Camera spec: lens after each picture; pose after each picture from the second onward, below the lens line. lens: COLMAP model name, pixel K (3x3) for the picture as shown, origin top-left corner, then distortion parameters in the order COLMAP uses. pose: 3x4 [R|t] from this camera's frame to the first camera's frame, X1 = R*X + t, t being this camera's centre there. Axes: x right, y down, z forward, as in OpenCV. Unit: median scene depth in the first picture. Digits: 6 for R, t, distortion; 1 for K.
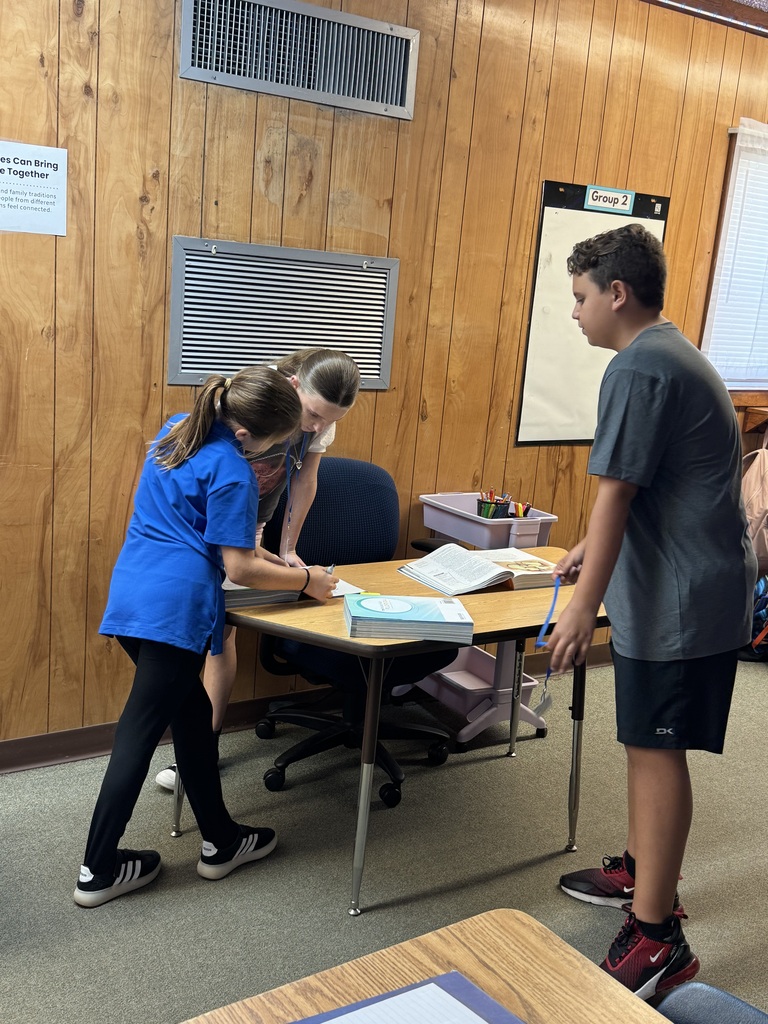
lens RADIAL K [[1116.5, 0, 384.0], [0, 1116.5, 512.0], [0, 0, 1]] dist [0.194871, -0.009333]
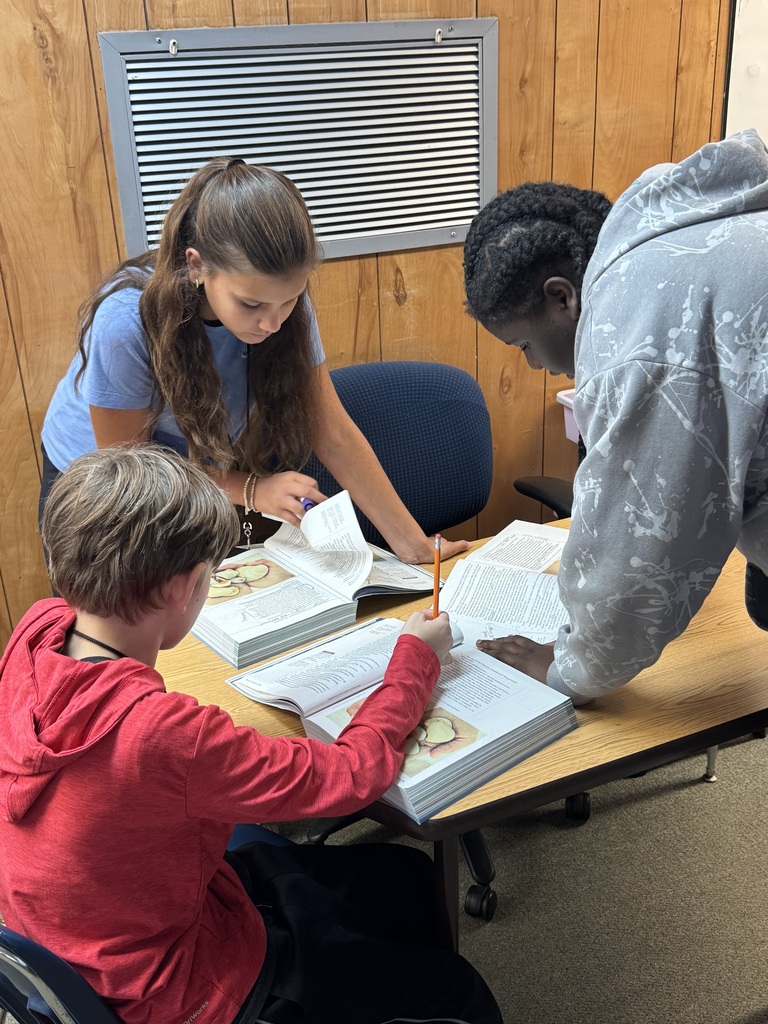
lens RADIAL K [[1078.3, 0, 384.0], [0, 1078.3, 512.0], [0, 0, 1]] dist [0.096705, -0.178316]
pose [[0.978506, -0.052555, -0.199410, 0.064289], [0.089877, 0.978994, 0.183011, -0.085939], [0.185603, -0.197000, 0.962675, 0.415252]]
